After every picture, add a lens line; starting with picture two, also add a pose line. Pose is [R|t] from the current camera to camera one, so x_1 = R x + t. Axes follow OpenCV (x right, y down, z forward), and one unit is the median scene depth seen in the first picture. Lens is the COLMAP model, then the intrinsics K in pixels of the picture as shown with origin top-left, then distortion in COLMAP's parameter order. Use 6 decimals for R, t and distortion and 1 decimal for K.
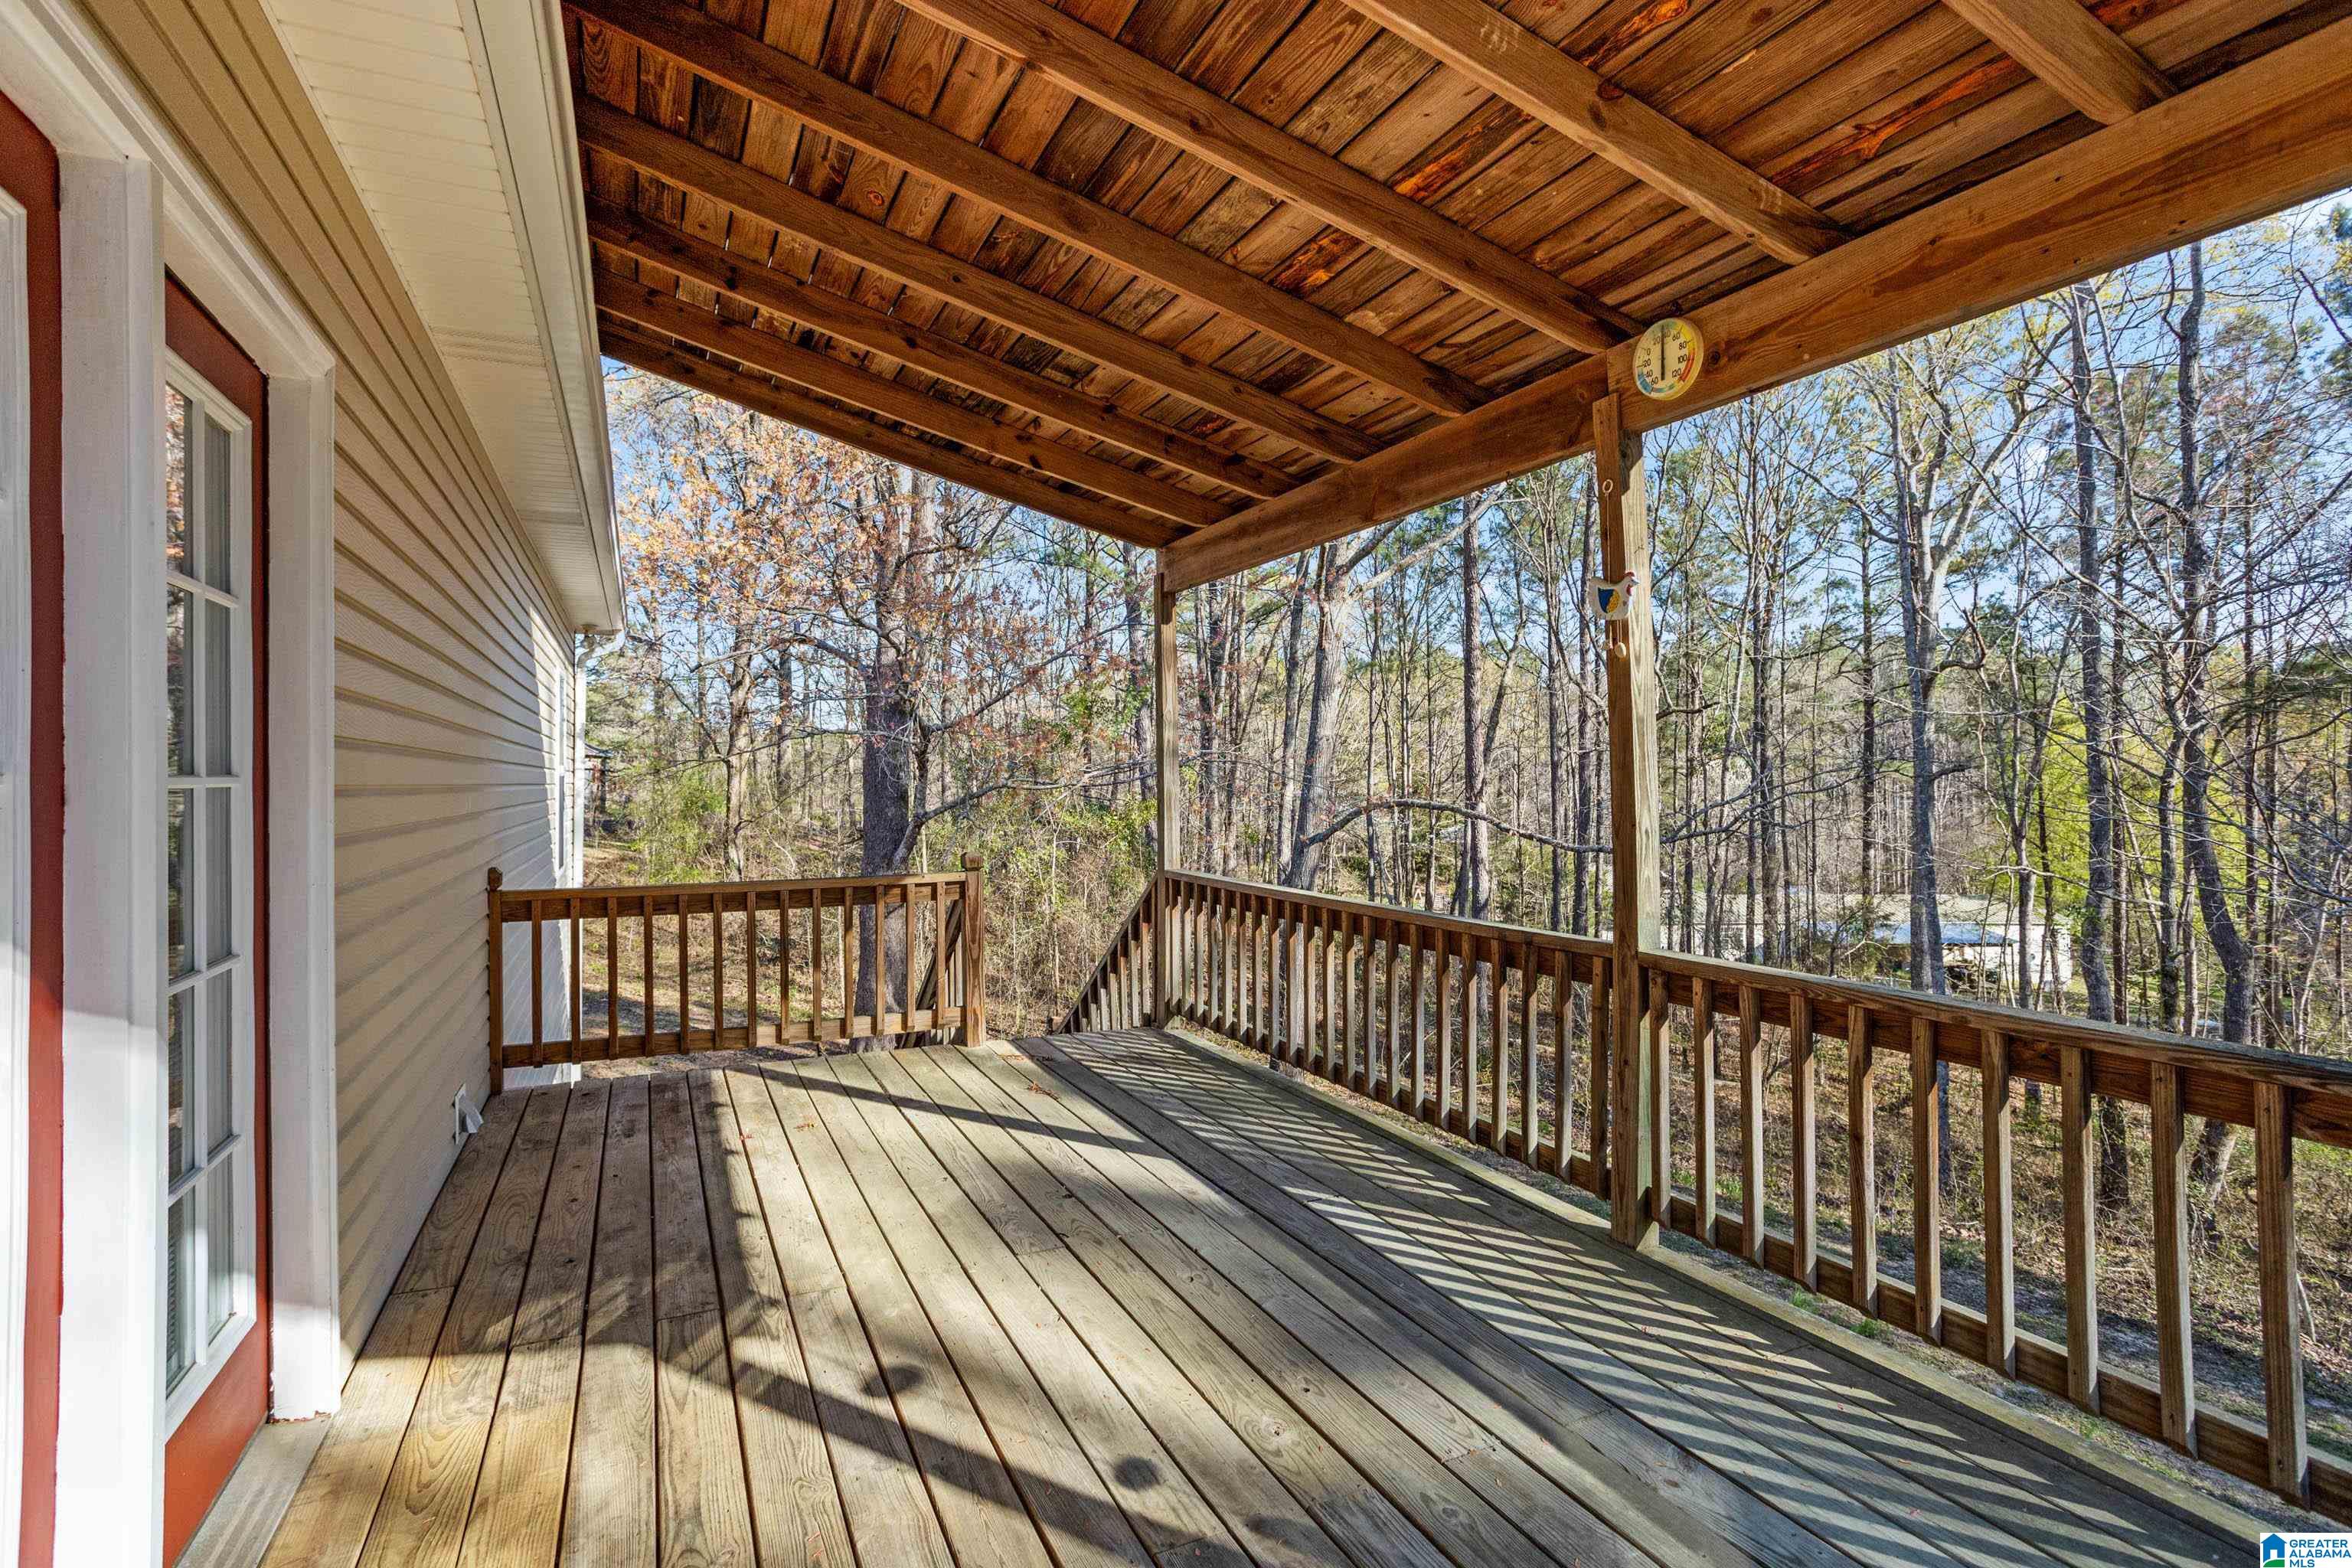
lens RADIAL K [[1164.0, 0, 1162.7], [0, 1164.0, 786.3], [0, 0, 1]] dist [-0.049094, 0.040612]
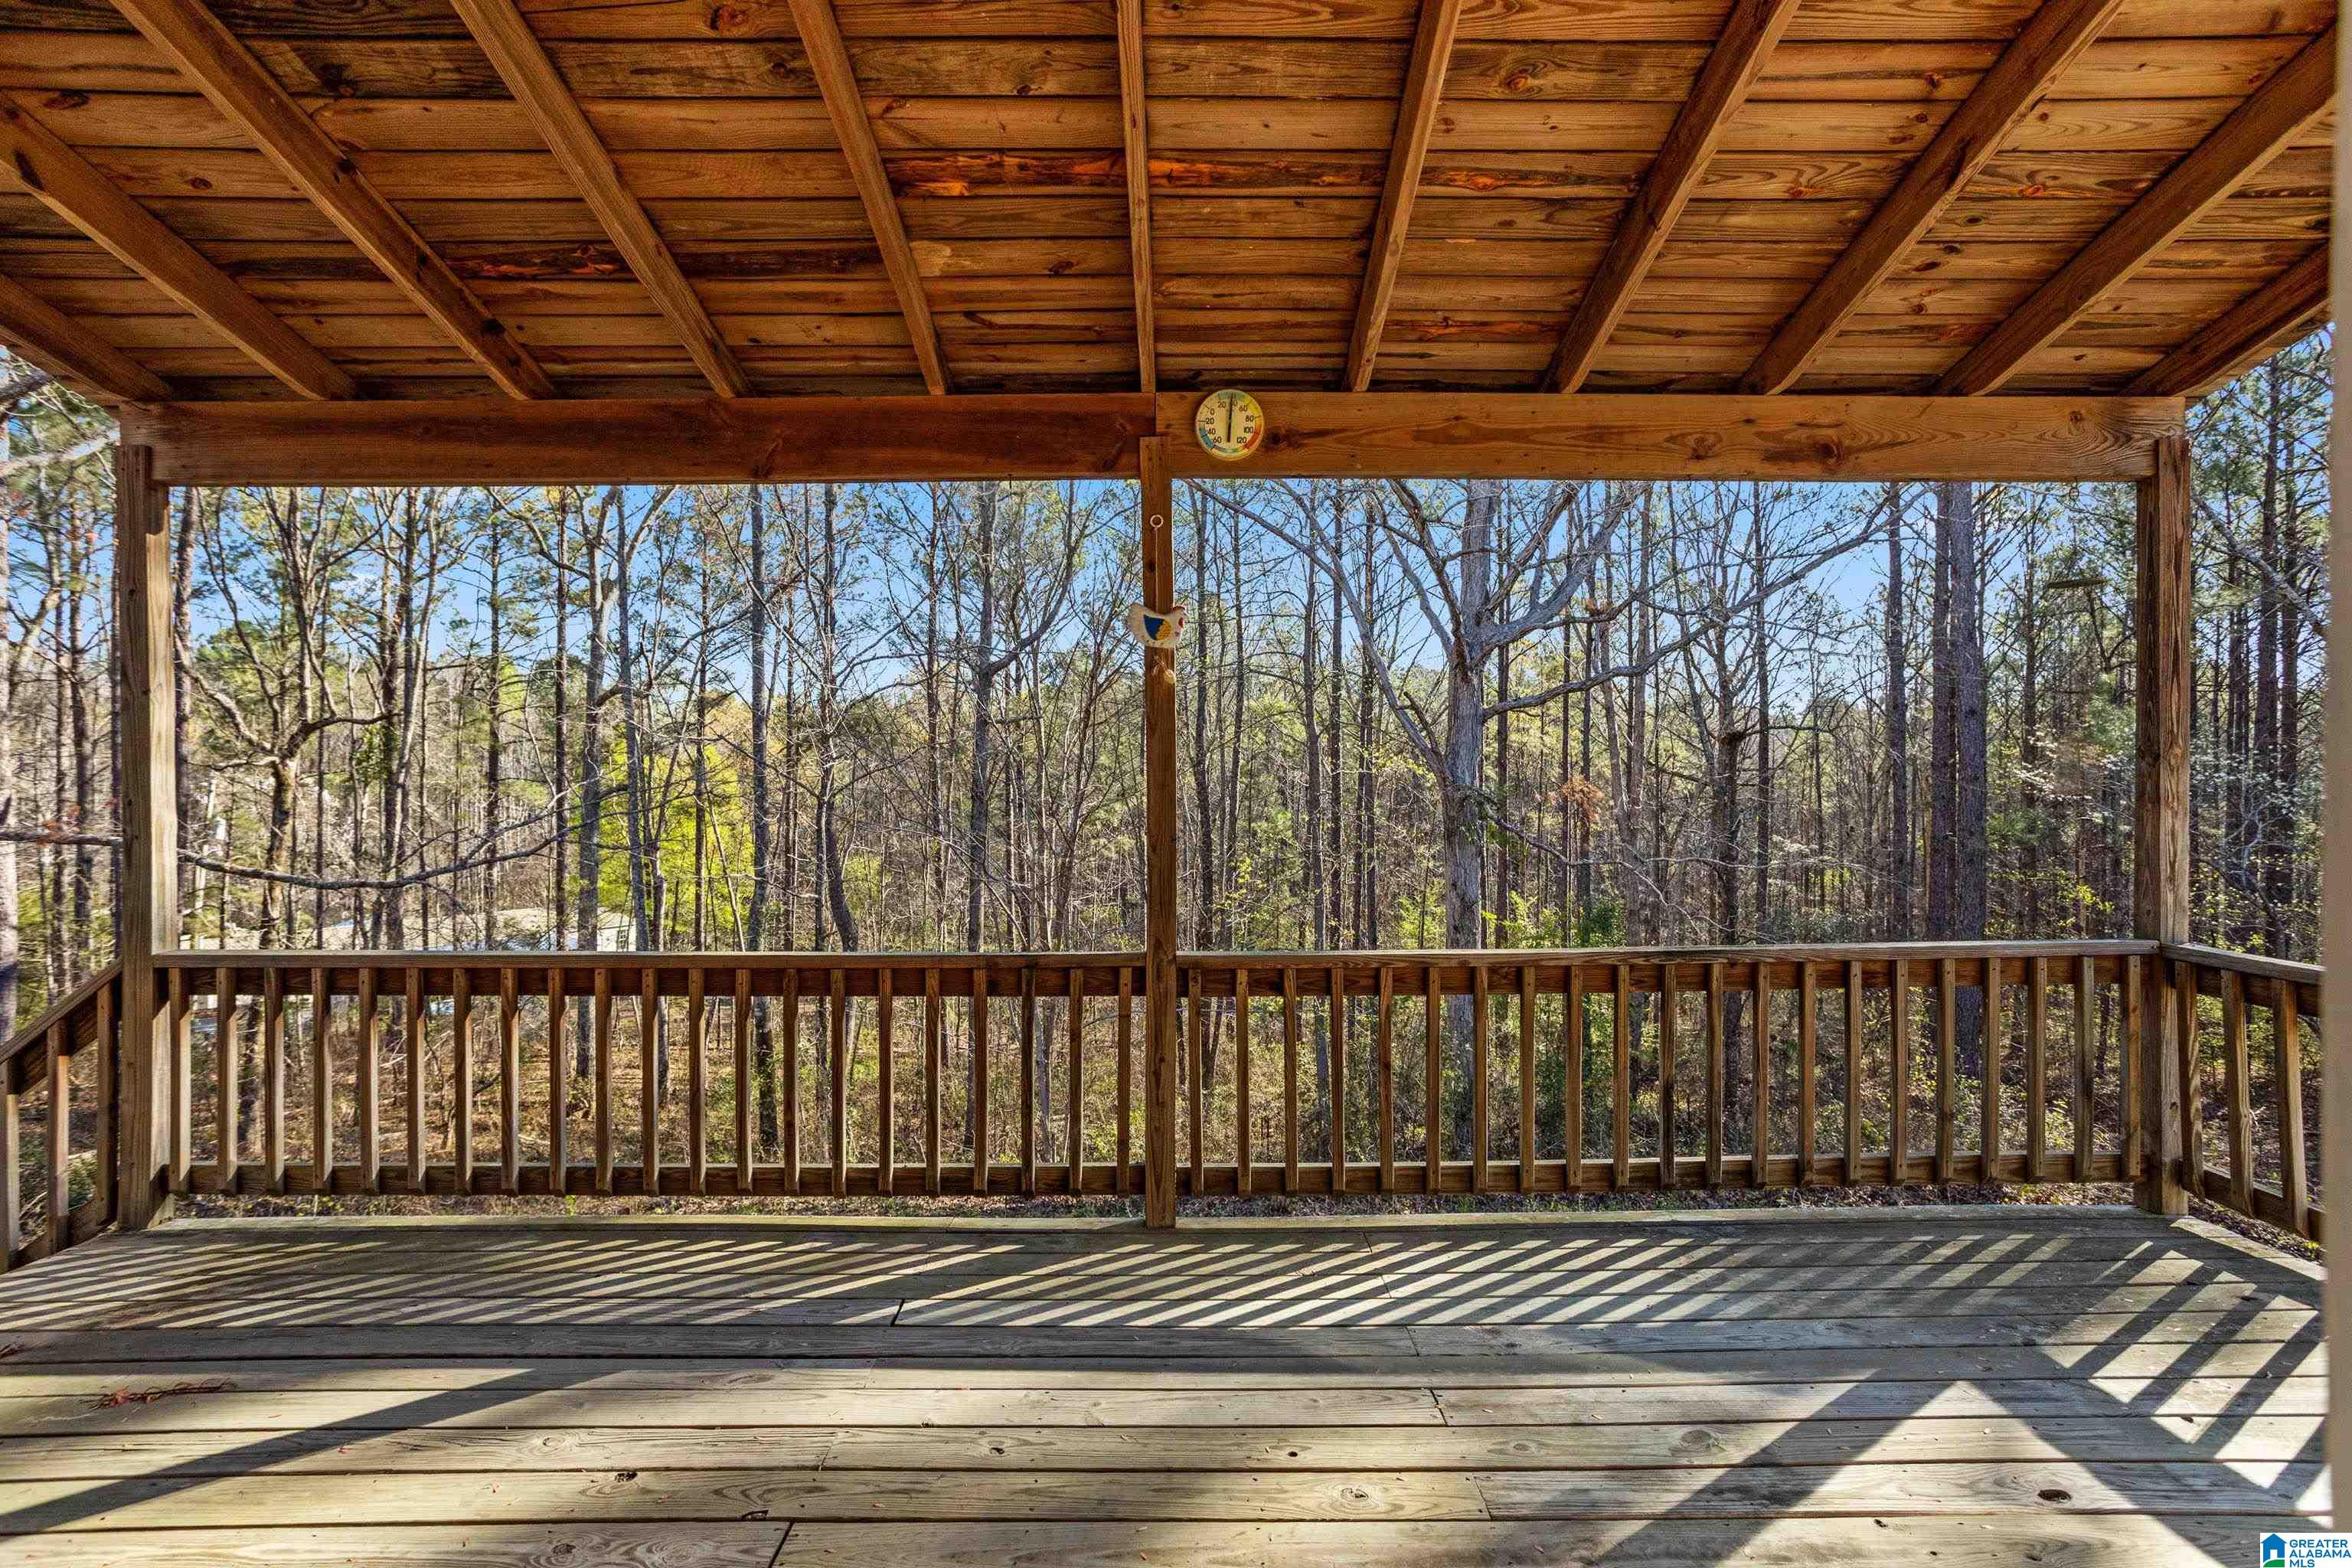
lens RADIAL K [[1162.0, 0, 1171.6], [0, 1162.0, 814.7], [0, 0, 1]] dist [-0.051546, 0.041760]
pose [[0.405286, -0.015266, 0.914062, -0.616522], [0.007843, 0.999882, 0.013222, -0.004108], [-0.914156, 0.001810, 0.405358, 0.584256]]
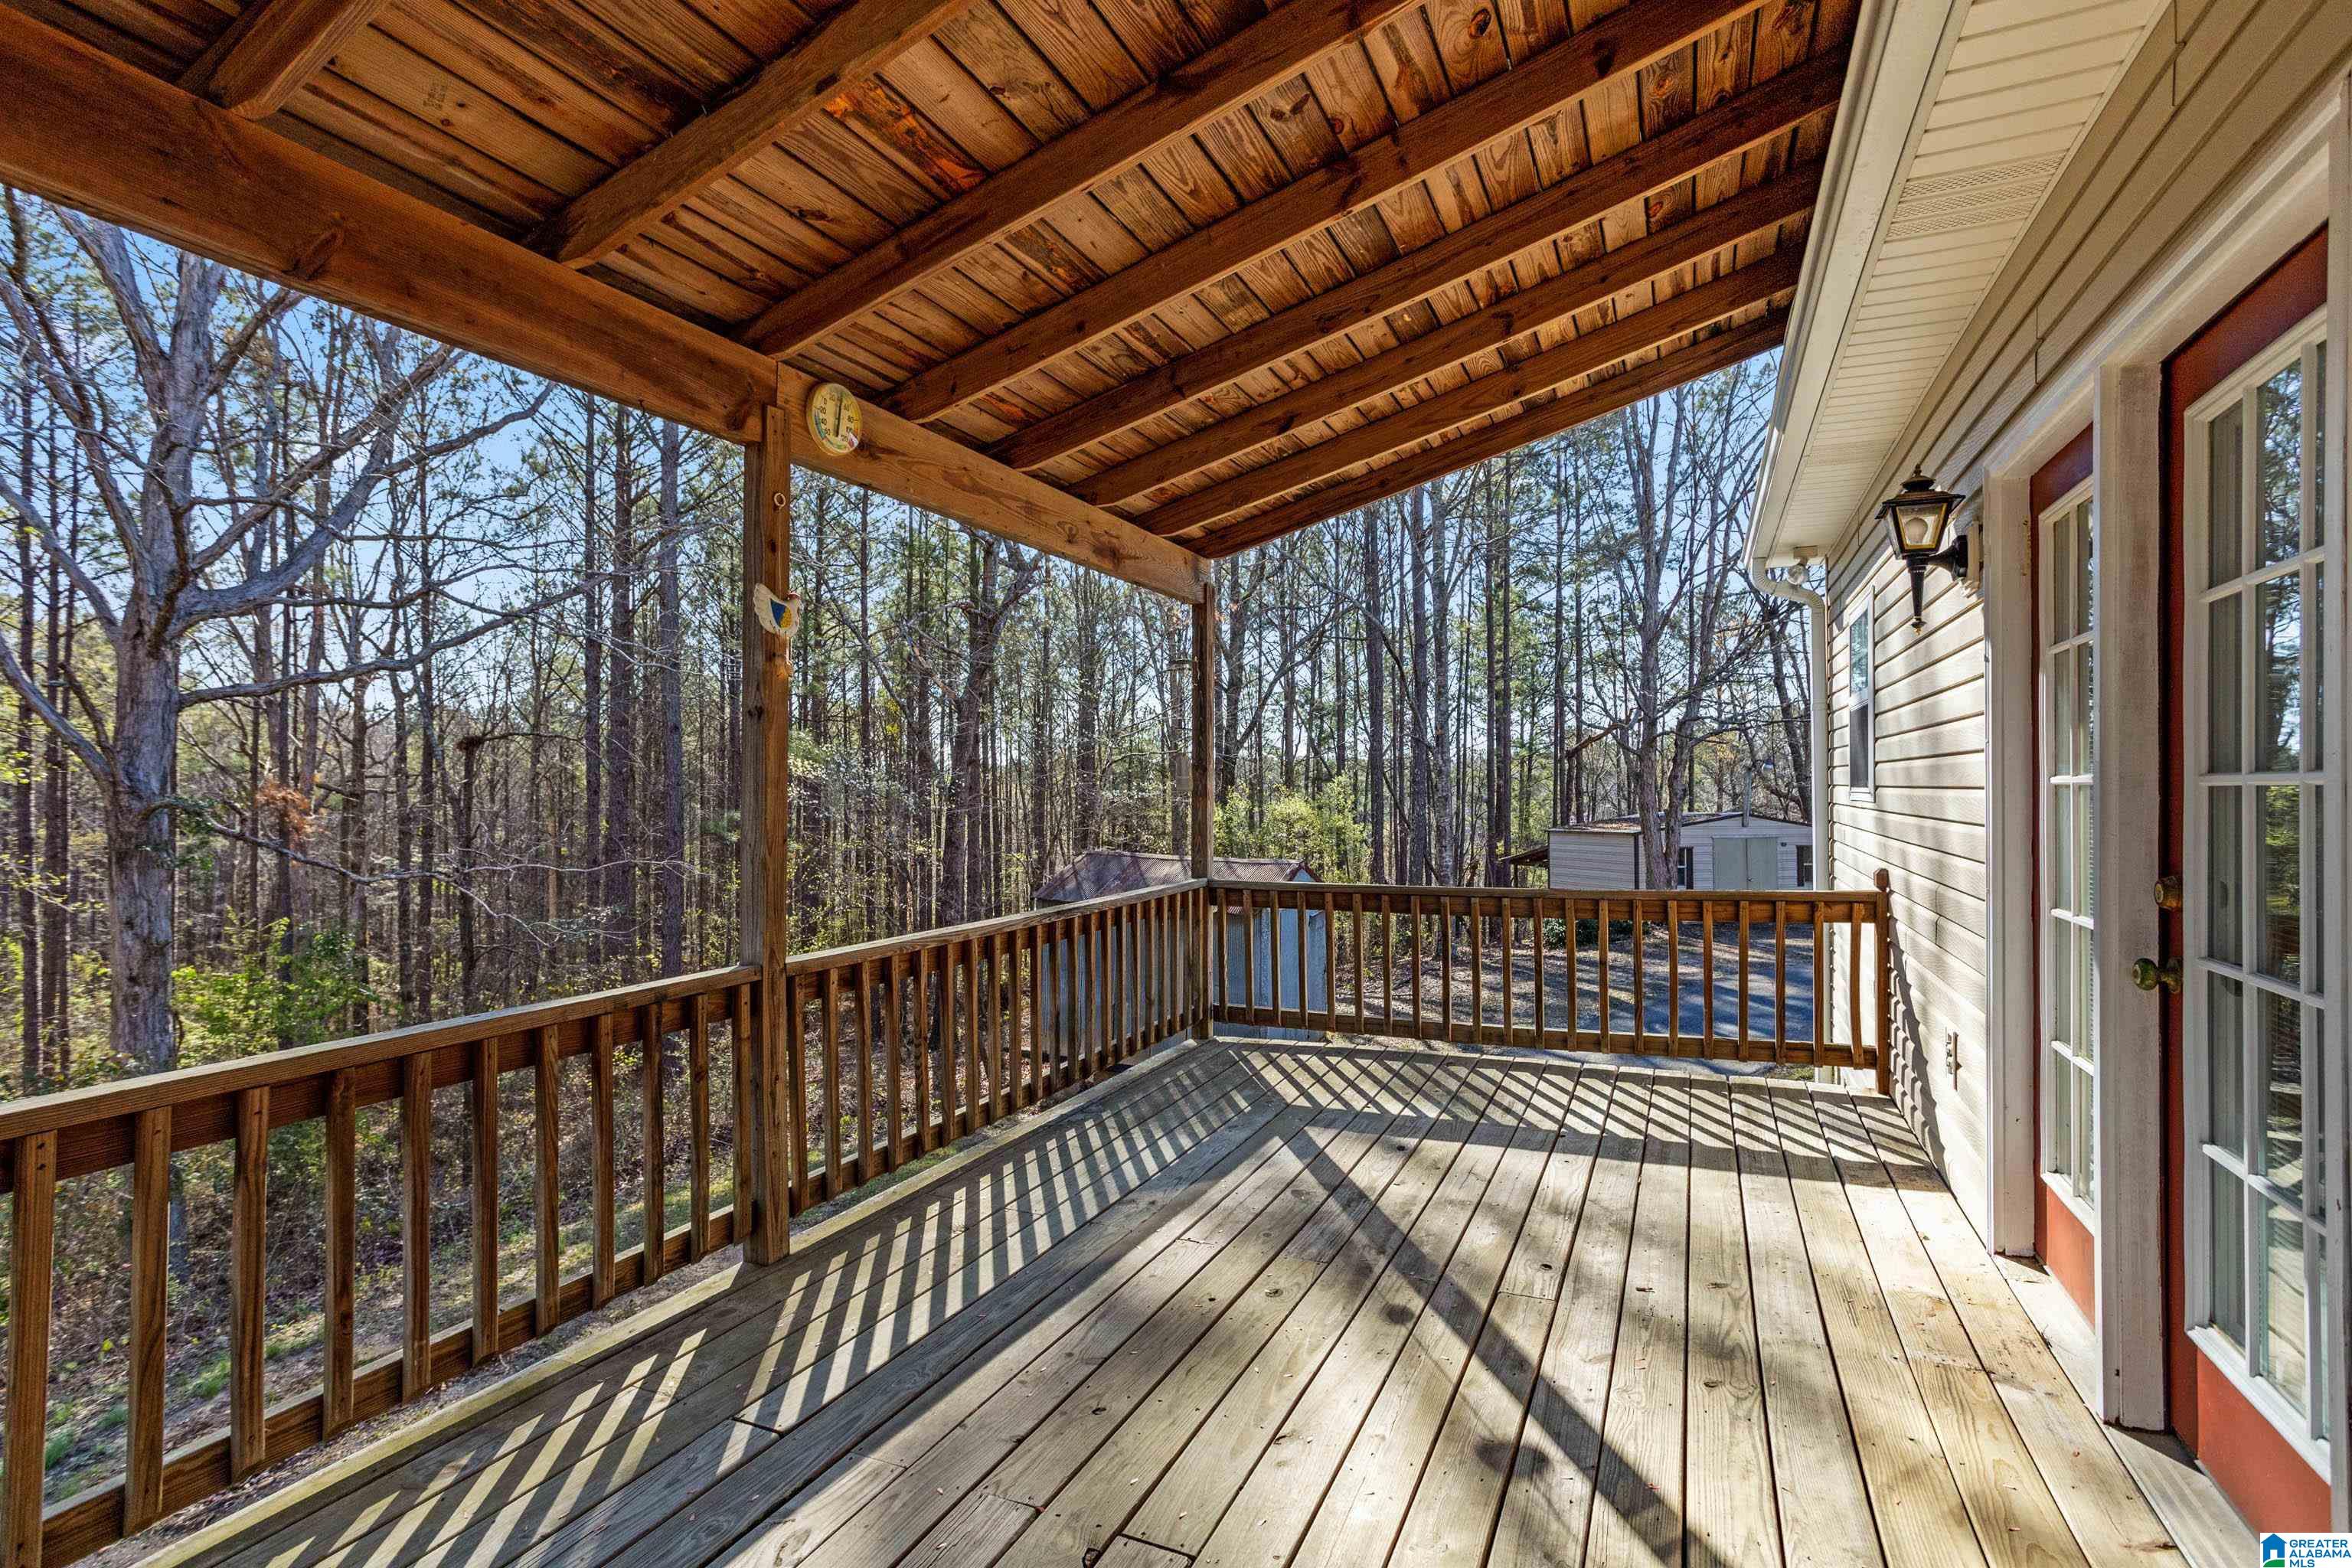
lens RADIAL K [[1162.0, 0, 1171.6], [0, 1162.0, 814.7], [0, 0, 1]] dist [-0.051546, 0.041760]
pose [[-0.658924, -0.006144, 0.752185, -0.611733], [0.016565, 0.999606, 0.022676, -0.007014], [-0.752028, 0.027402, -0.658562, 1.480776]]
